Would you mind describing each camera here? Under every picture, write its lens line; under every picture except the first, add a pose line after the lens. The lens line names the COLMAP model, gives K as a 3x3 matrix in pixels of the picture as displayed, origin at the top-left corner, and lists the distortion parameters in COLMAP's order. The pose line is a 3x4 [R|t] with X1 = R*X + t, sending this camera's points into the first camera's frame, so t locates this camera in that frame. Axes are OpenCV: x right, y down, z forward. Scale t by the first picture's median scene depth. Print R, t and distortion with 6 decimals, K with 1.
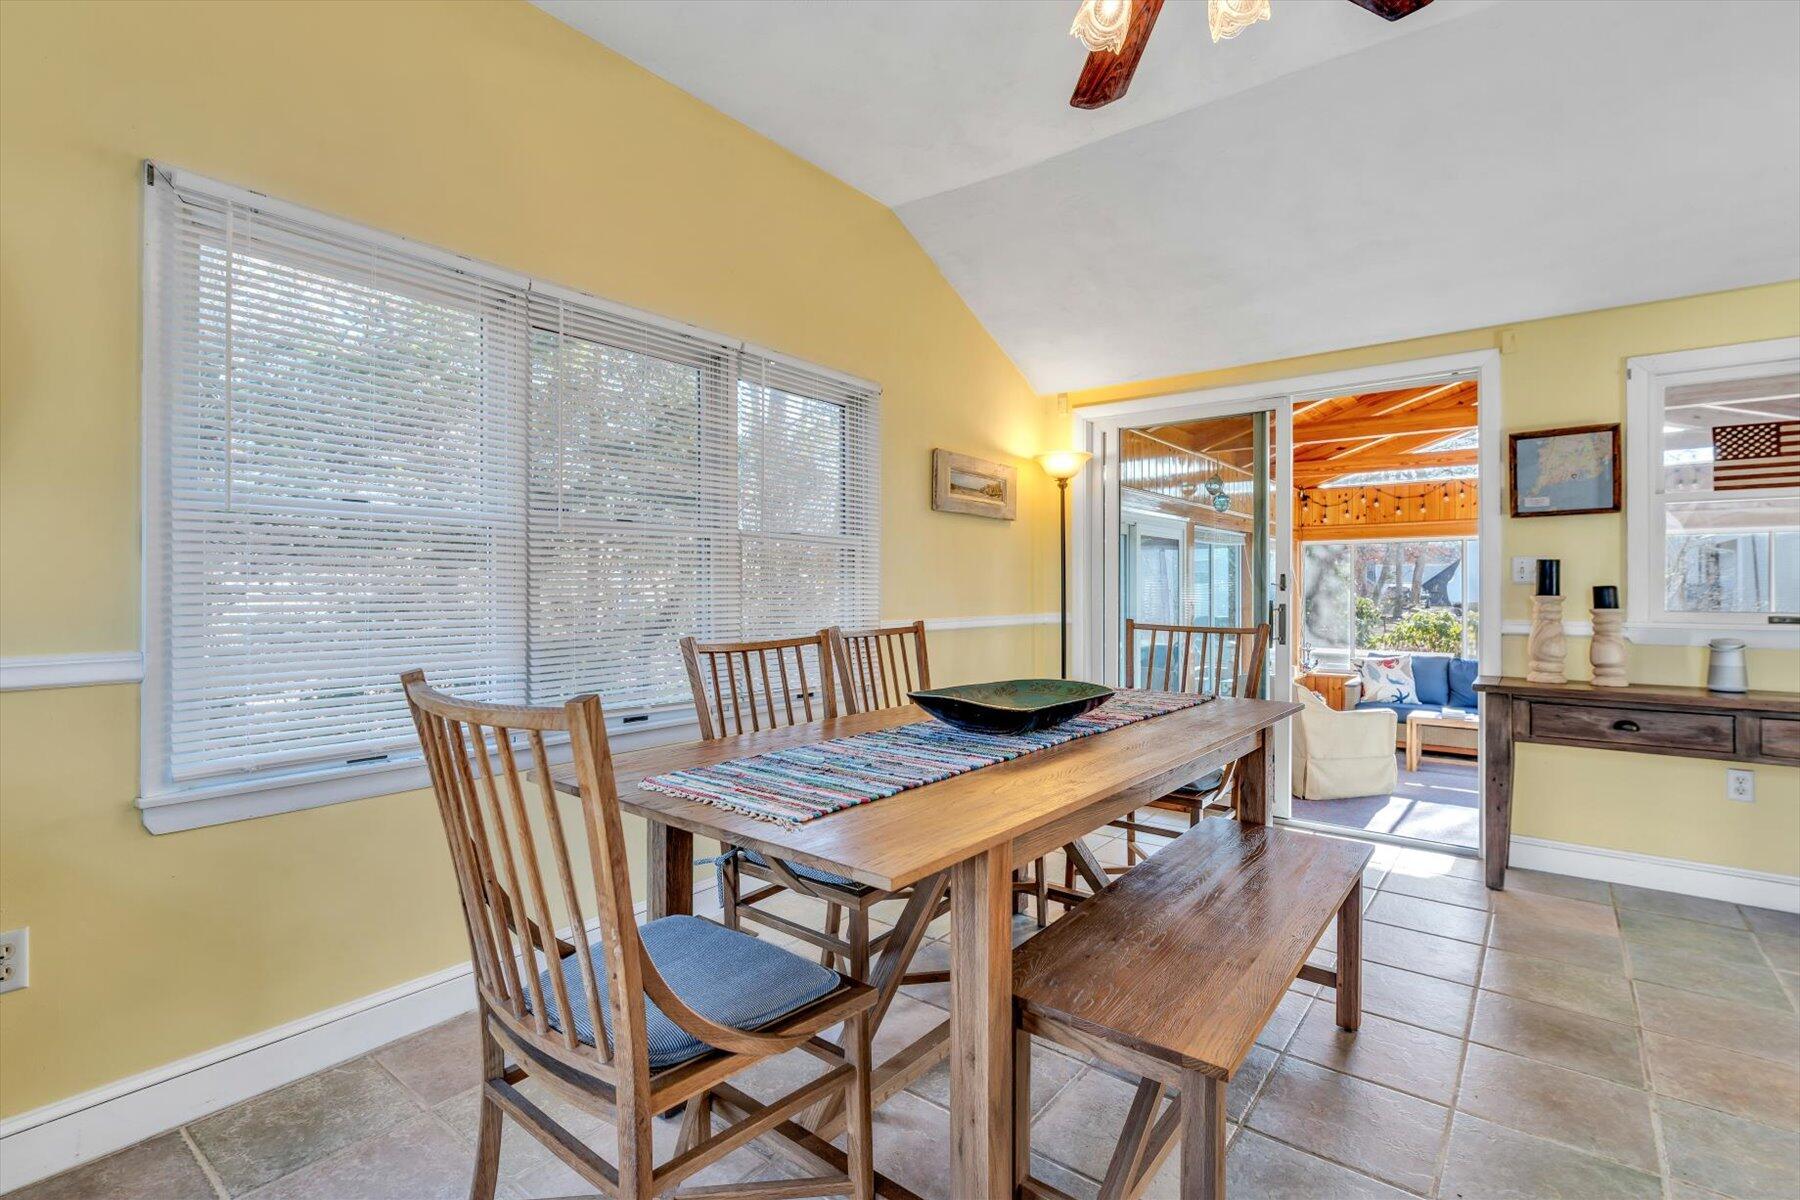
lens RADIAL K [[818.1, 0, 903.4], [0, 818.1, 590.6], [0, 0, 1]] dist [-0.007369, 0.000081]
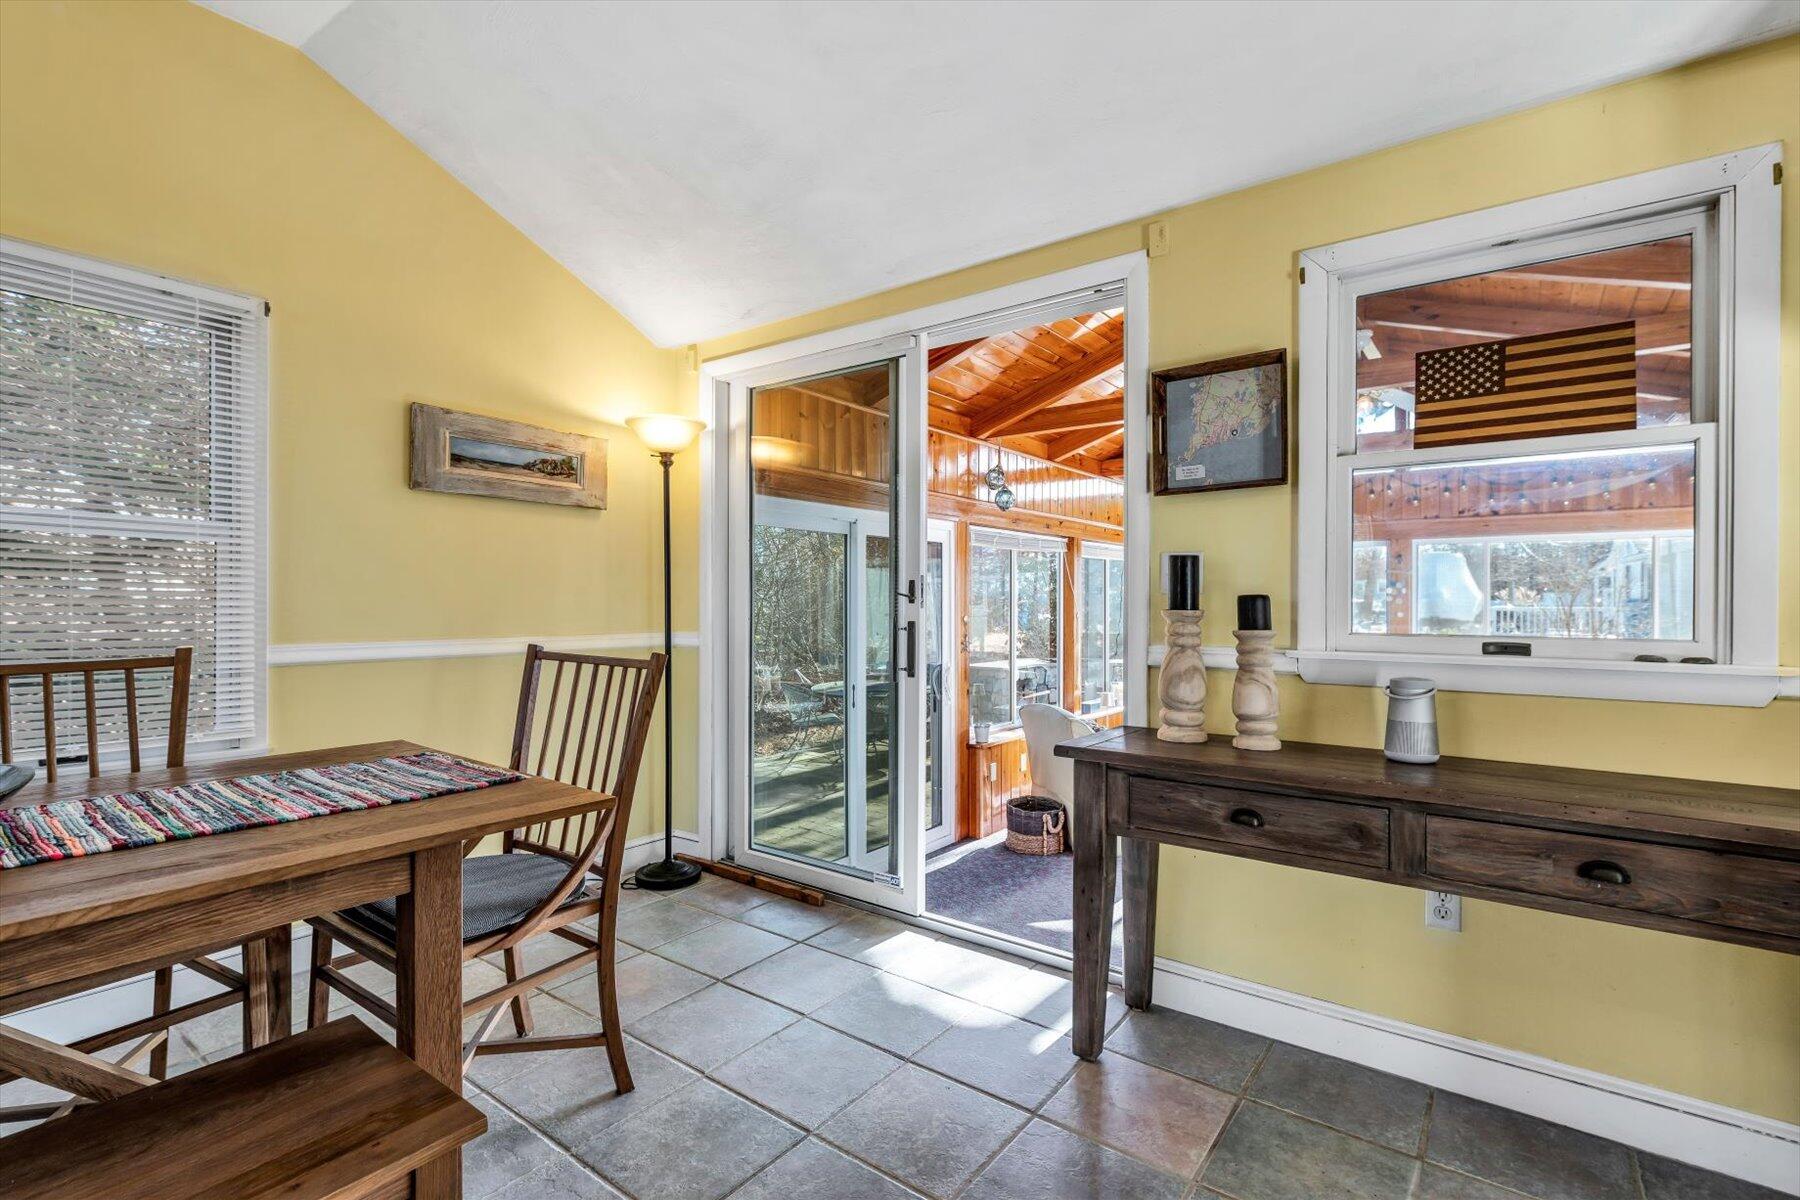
lens RADIAL K [[818.1, 0, 897.9], [0, 818.1, 609.3], [0, 0, 1]] dist [-0.007369, 0.000081]
pose [[0.999741, 0.001428, 0.022693, 0.544282], [-0.001532, 0.999988, 0.004578, 0.002980], [-0.022686, -0.004612, 0.999732, 0.338962]]
